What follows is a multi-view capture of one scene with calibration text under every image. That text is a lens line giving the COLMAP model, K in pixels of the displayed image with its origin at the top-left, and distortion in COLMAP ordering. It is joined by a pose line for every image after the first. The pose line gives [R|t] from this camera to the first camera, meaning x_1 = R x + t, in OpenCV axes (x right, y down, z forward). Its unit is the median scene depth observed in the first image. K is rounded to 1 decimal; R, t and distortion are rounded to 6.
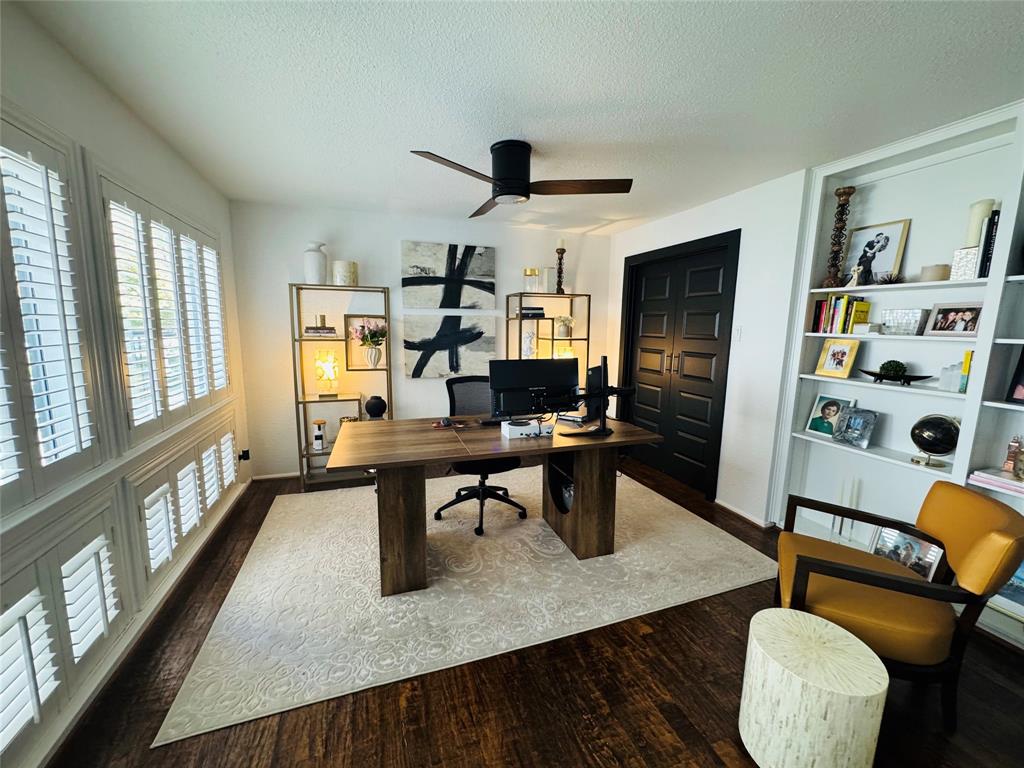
lens RADIAL K [[408.0, 0, 510.6], [0, 408.0, 379.7], [0, 0, 1]] dist [0.011382, -0.001881]
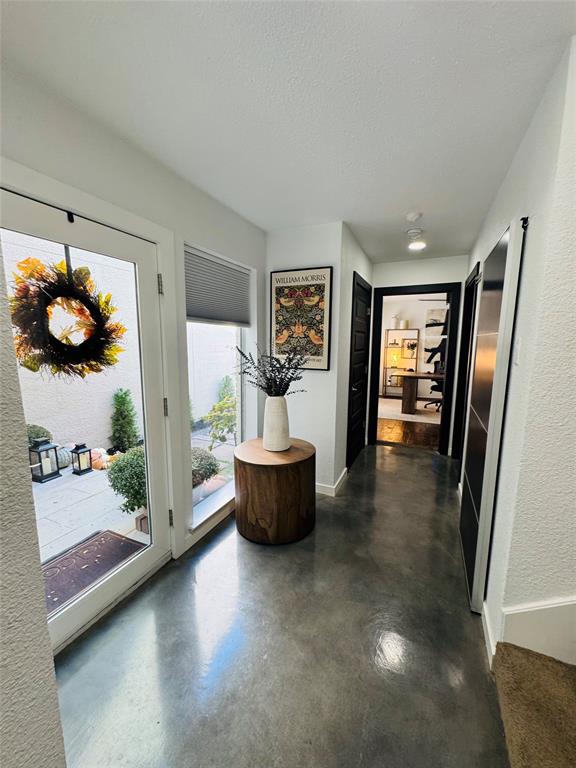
lens RADIAL K [[306.0, 0, 289.8], [0, 306.0, 383.2], [0, 0, 1]] dist [0.011382, -0.001881]
pose [[0.726500, 0.079370, -0.682568, 0.490663], [-0.089491, 0.995776, 0.020540, 0.170534], [0.681315, 0.046162, 0.730534, -1.048985]]
